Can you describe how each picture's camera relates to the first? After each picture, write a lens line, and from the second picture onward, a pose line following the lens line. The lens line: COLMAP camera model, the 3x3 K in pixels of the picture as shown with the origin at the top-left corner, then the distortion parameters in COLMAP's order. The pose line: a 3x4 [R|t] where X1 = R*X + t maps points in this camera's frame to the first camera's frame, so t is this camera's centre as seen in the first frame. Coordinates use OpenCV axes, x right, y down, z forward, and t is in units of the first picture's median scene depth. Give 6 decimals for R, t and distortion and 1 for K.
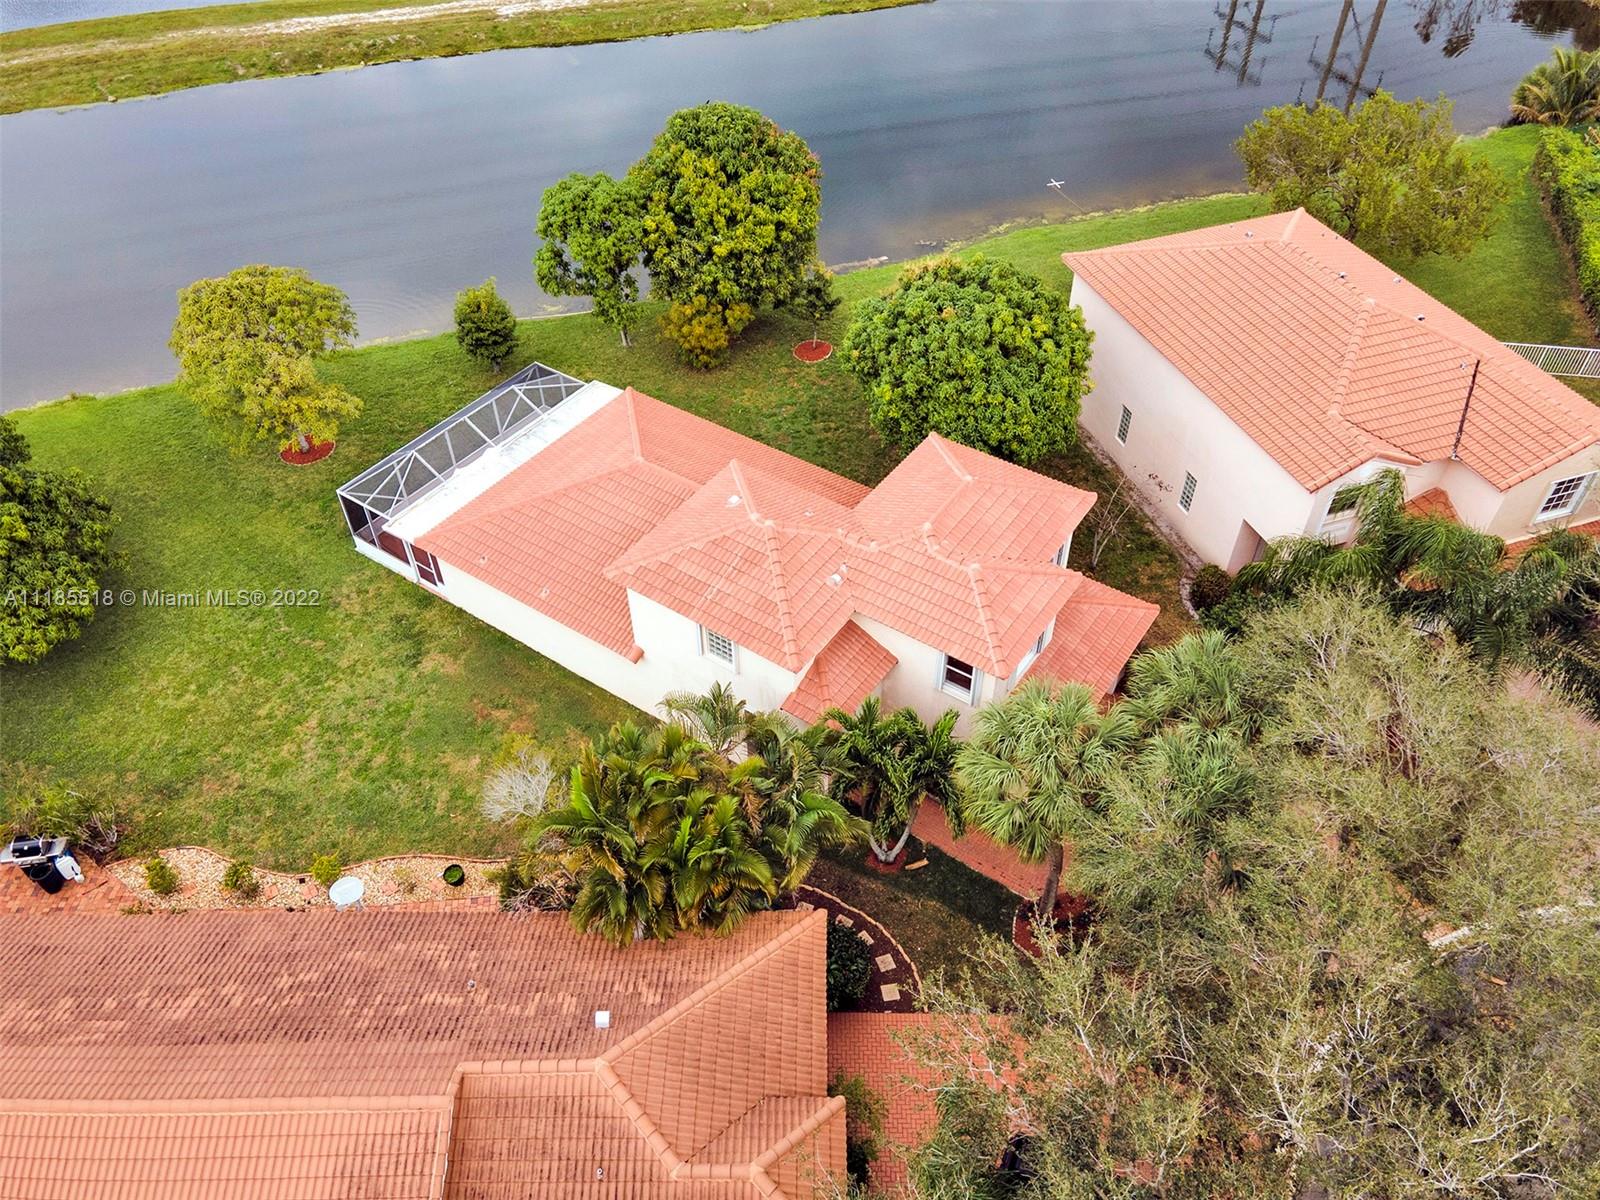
lens RADIAL K [[1172.8, 0, 800.0], [0, 1172.8, 600.0], [0, 0, 1]] dist [0.001946, 0.074267]
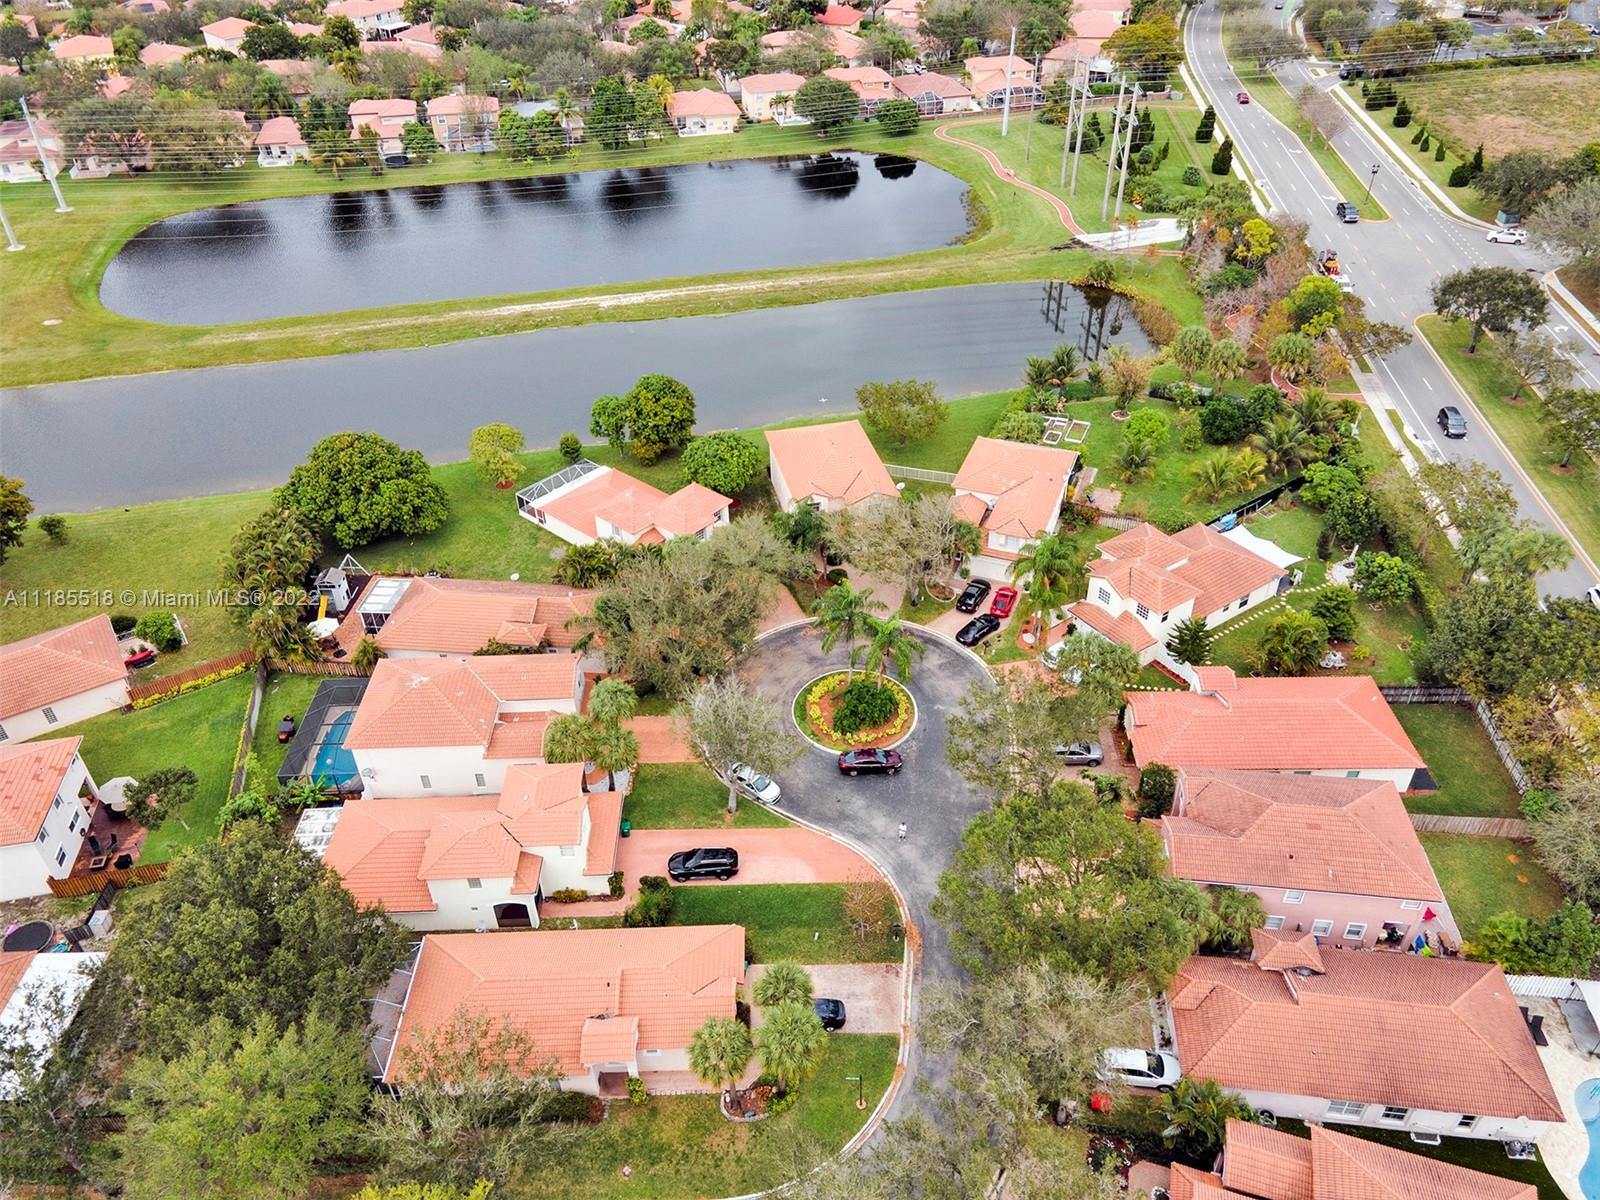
lens RADIAL K [[1172.8, 0, 800.0], [0, 1172.8, 600.0], [0, 0, 1]] dist [0.001946, 0.074267]
pose [[0.993910, 0.059664, -0.092646, 0.589488], [-0.070673, 0.990196, -0.120490, 0.451281], [0.084549, 0.126304, 0.988382, -1.763807]]
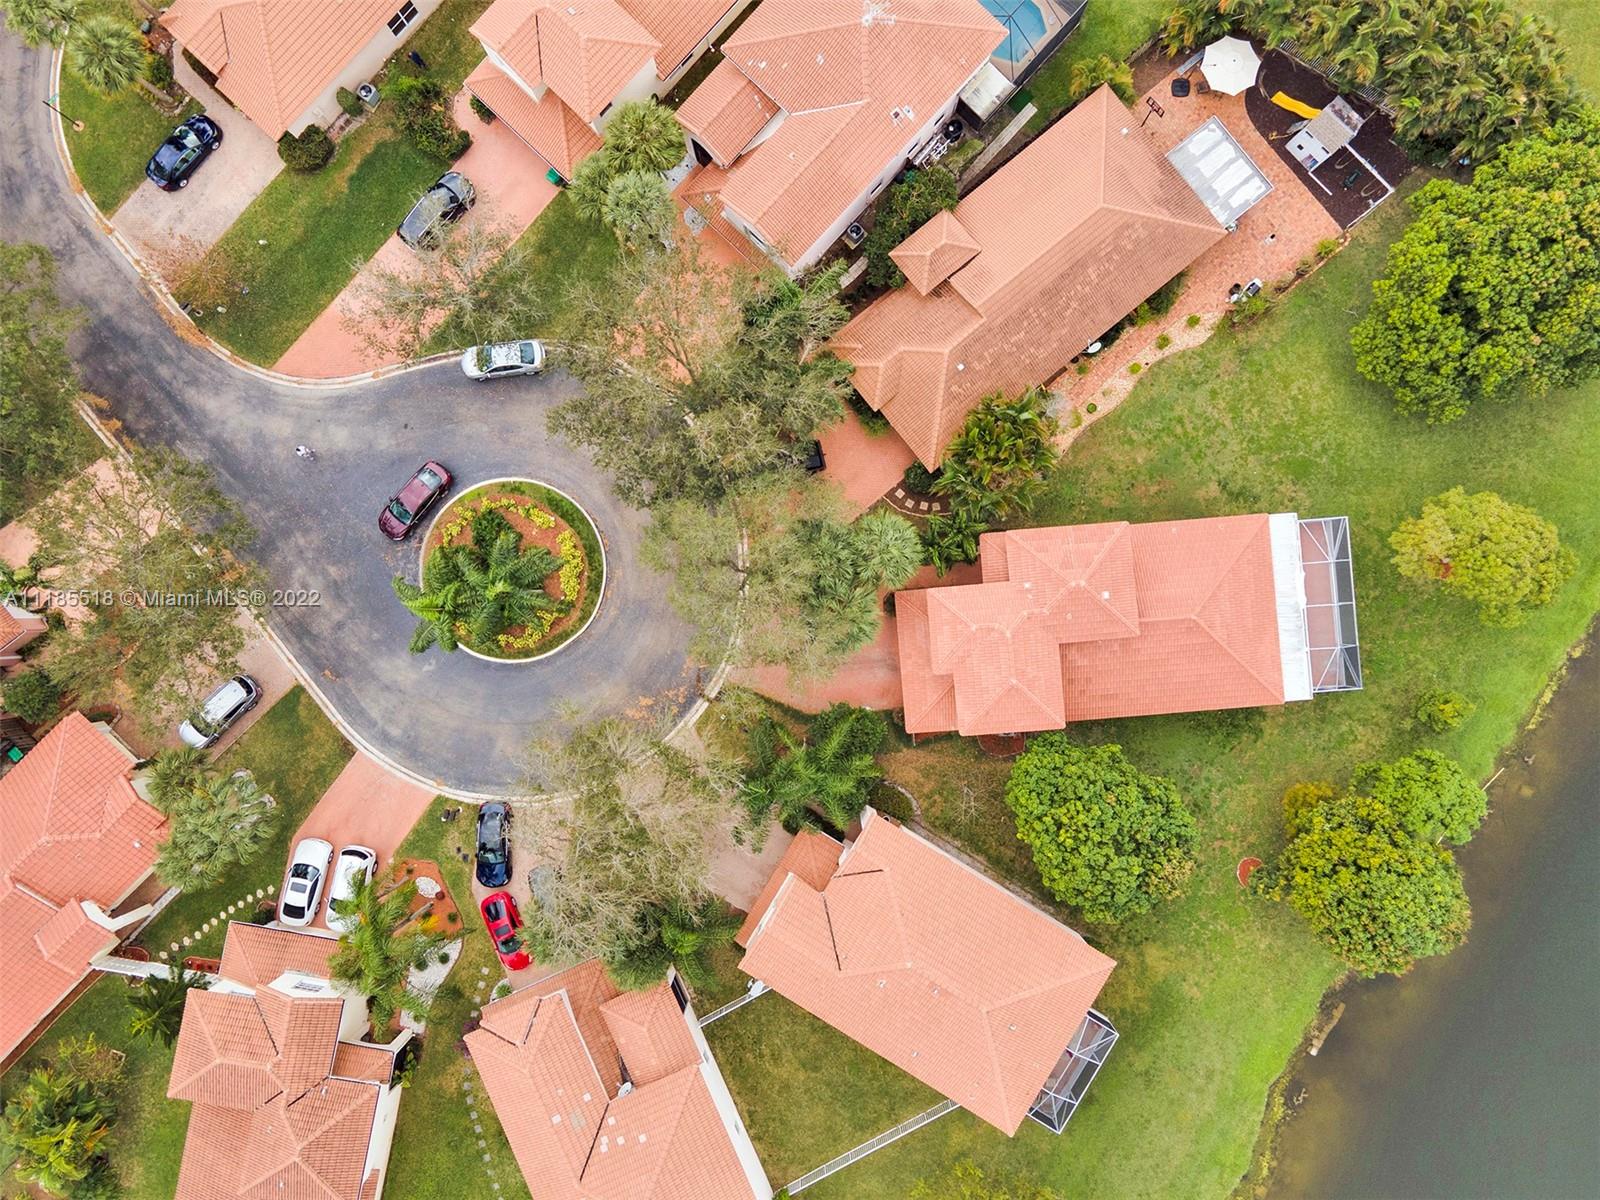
lens RADIAL K [[1127.2, 0, 811.7], [0, 1127.2, 583.0], [0, 0, 1]] dist [-0.003530, 0.056847]
pose [[-0.772733, 0.634721, 0.003508, 0.206073], [-0.432619, -0.530714, 0.728824, -0.848828], [0.464462, 0.561669, 0.684692, -0.324348]]
